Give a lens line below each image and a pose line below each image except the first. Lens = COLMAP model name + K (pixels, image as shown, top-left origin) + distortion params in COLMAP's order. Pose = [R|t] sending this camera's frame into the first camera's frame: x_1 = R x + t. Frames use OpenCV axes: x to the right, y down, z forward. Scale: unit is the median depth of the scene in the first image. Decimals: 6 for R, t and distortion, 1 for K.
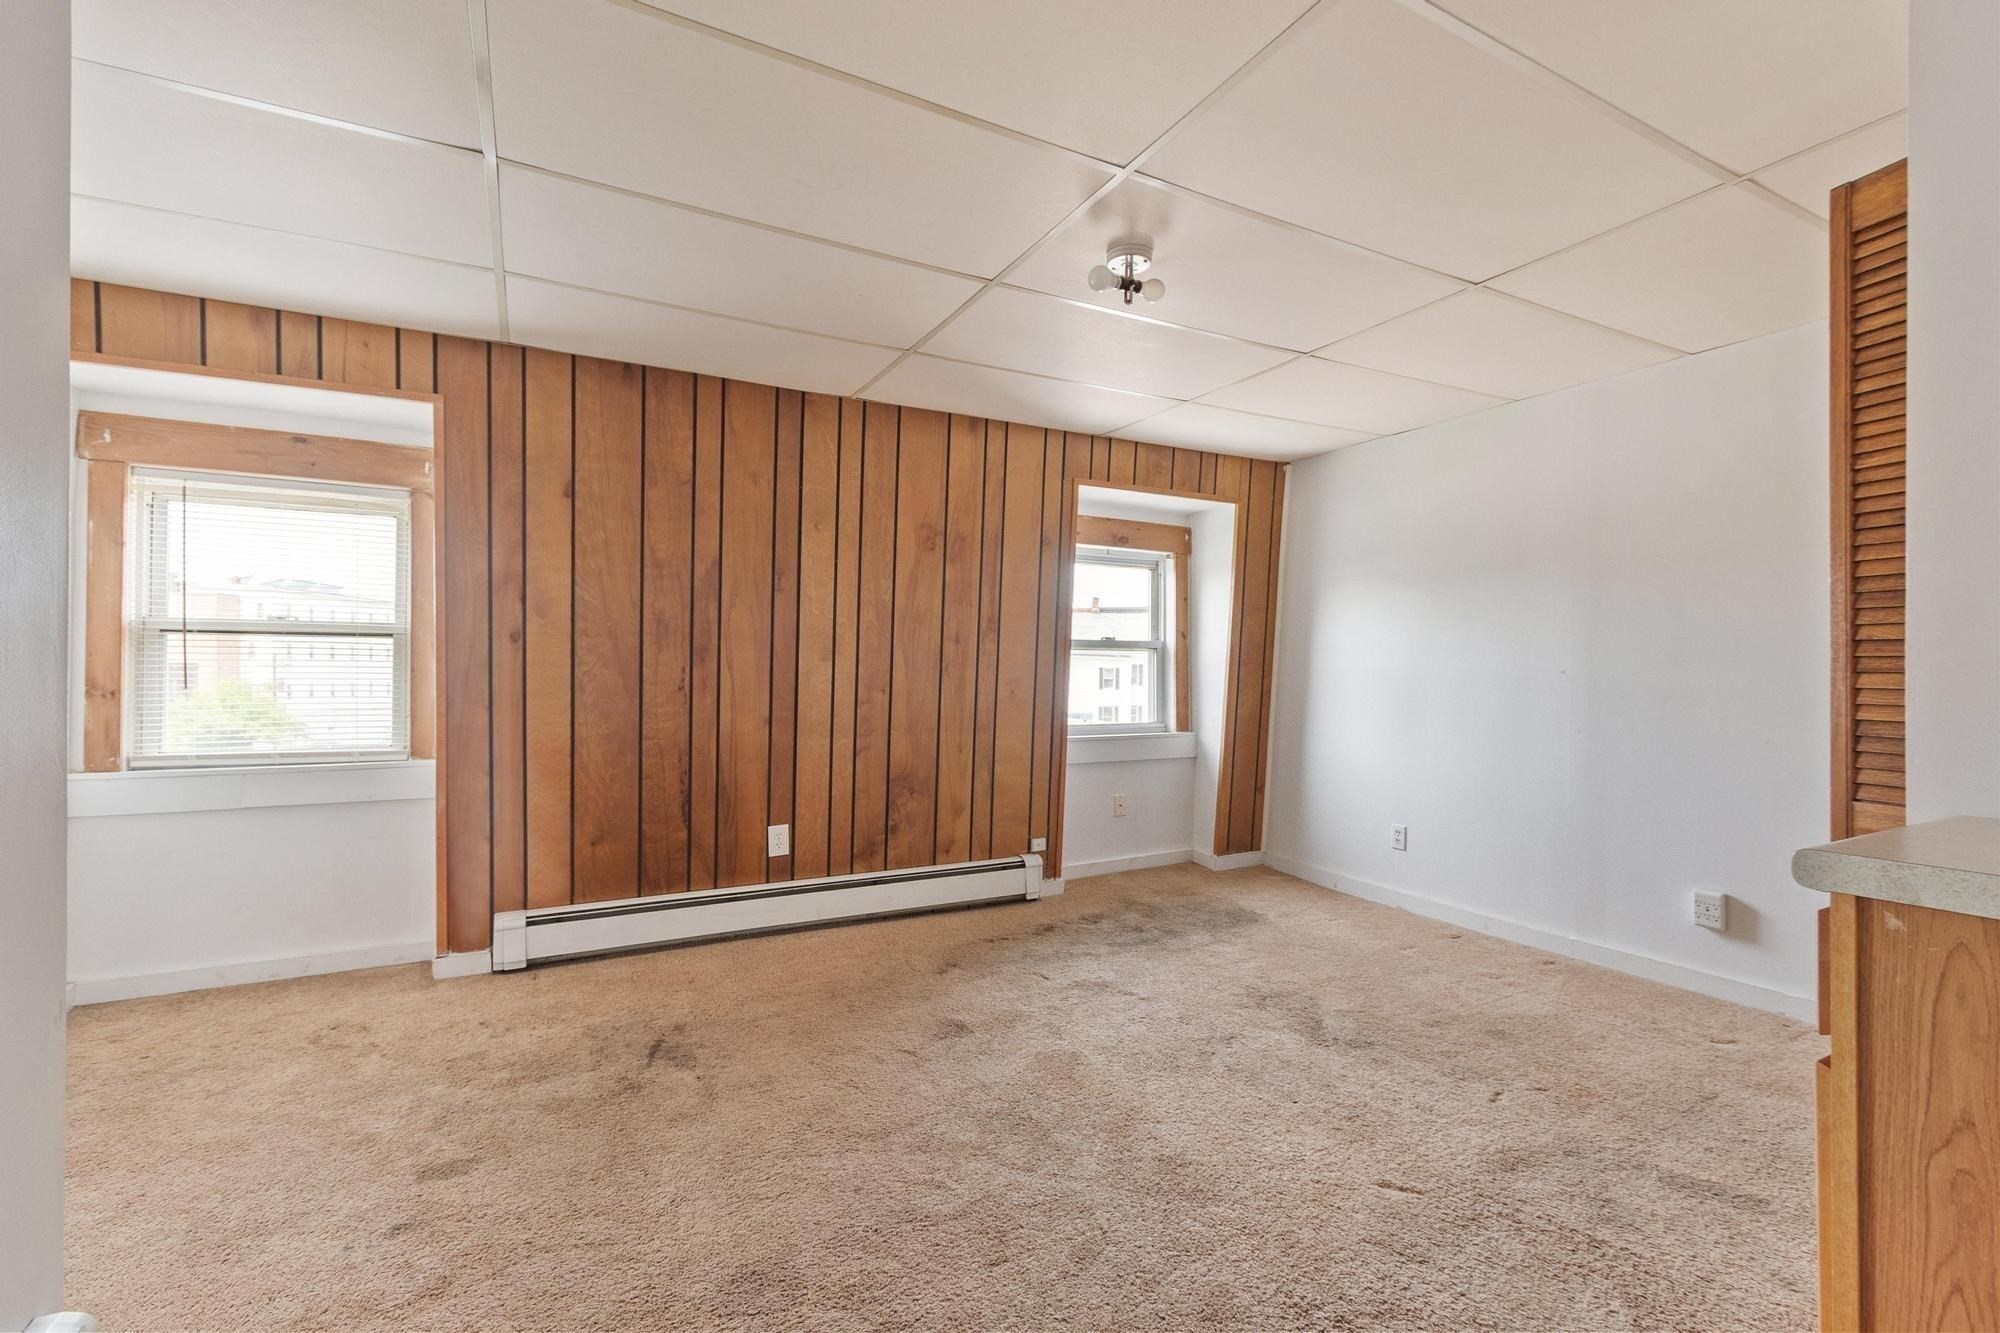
lens RADIAL K [[880.8, 0, 1000.0], [0, 880.8, 666.5], [0, 0, 1]] dist [0.000074, -0.000068]
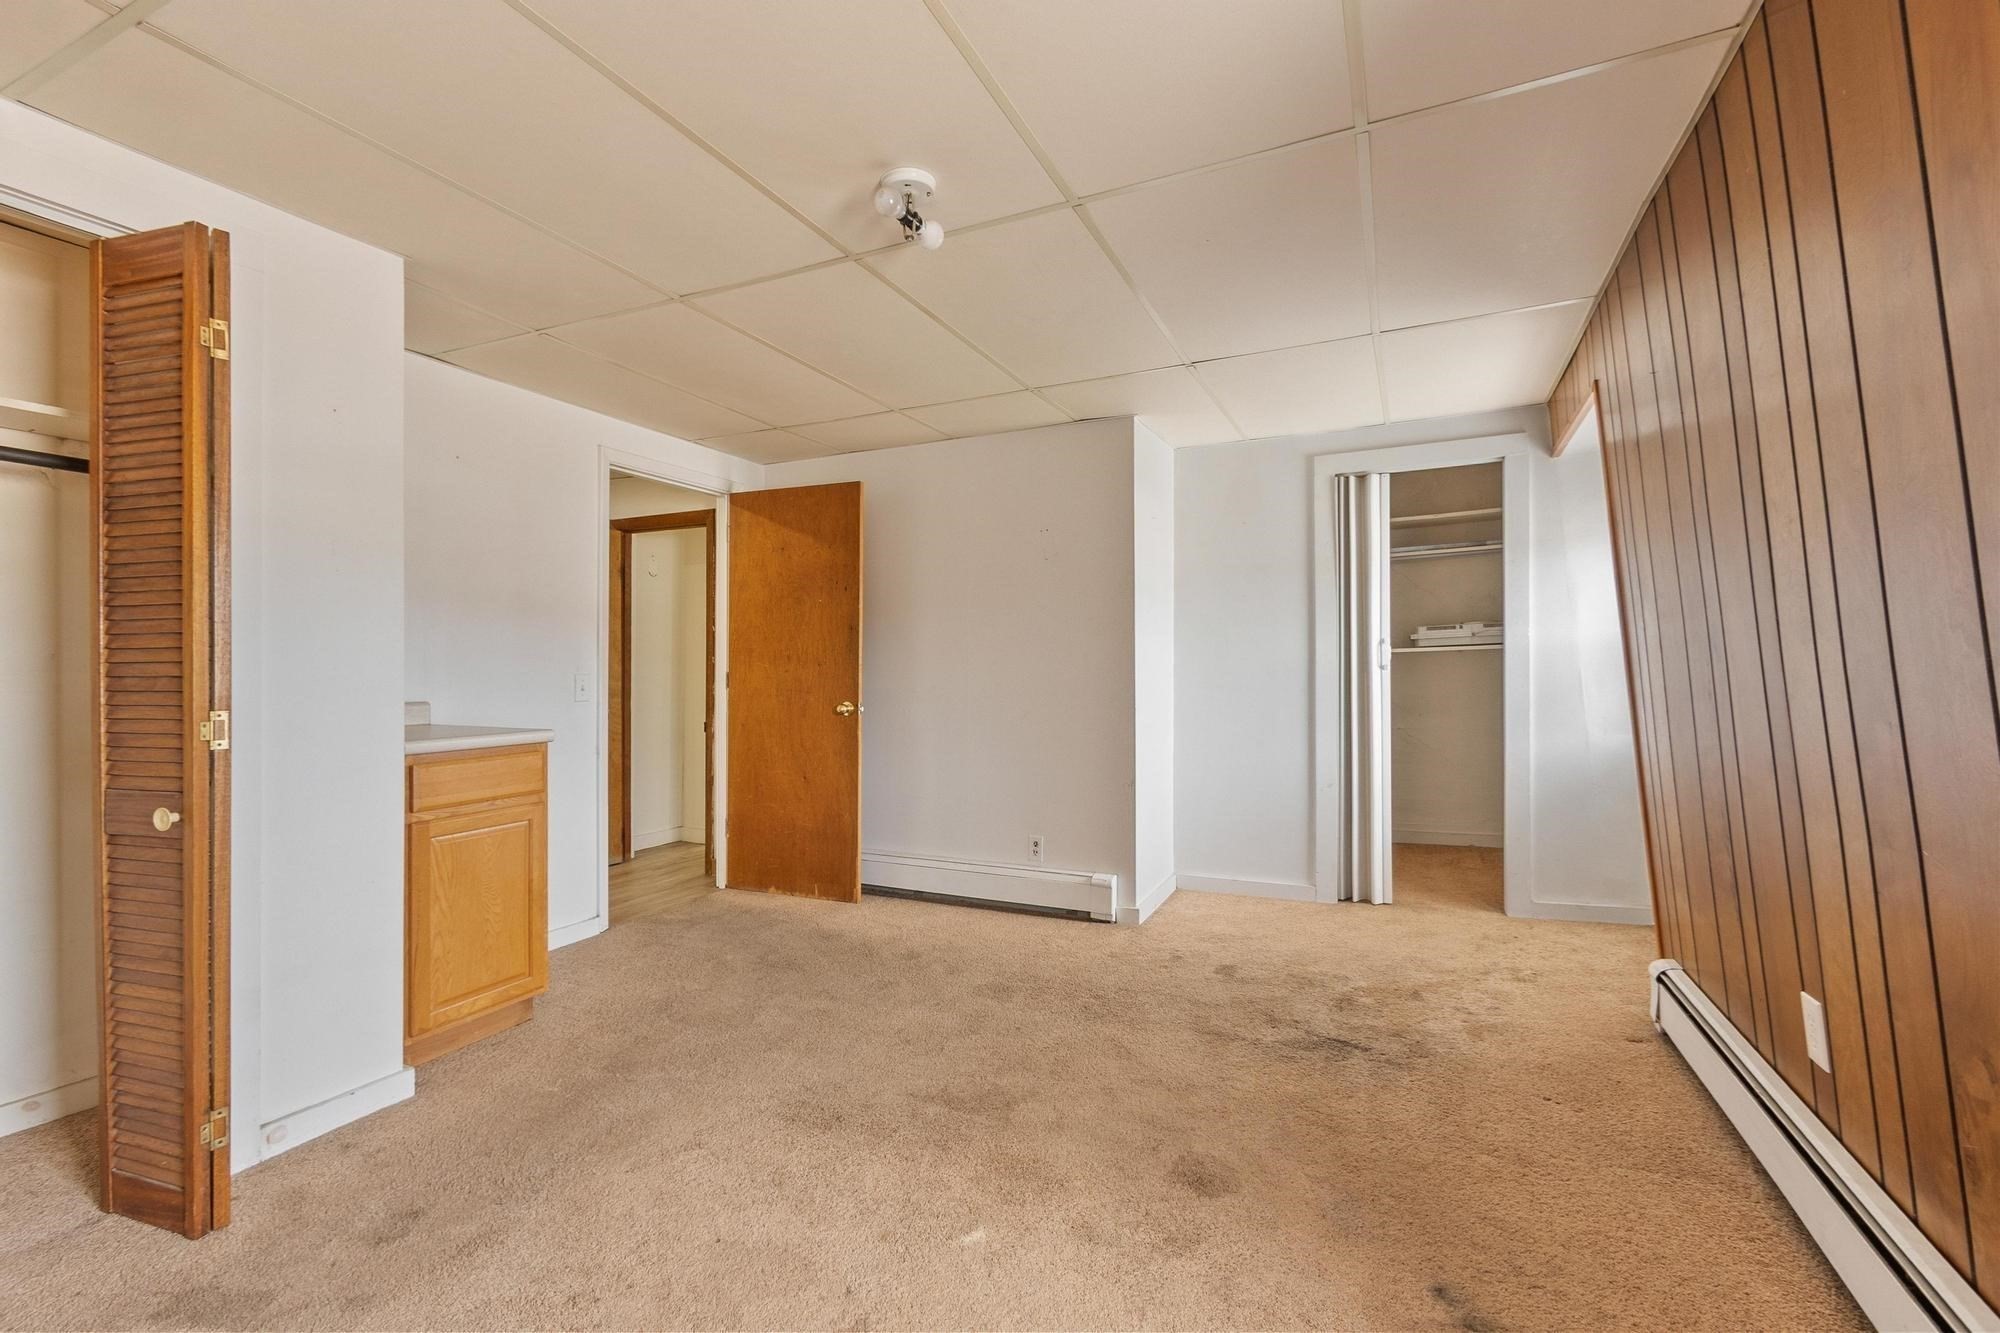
lens RADIAL K [[880.8, 0, 1000.0], [0, 880.8, 666.5], [0, 0, 1]] dist [0.000074, -0.000068]
pose [[-0.799174, 0.004703, -0.601081, 0.554621], [0.006712, 0.999977, -0.001099, -0.001831], [0.601062, -0.004913, -0.799187, 1.626815]]
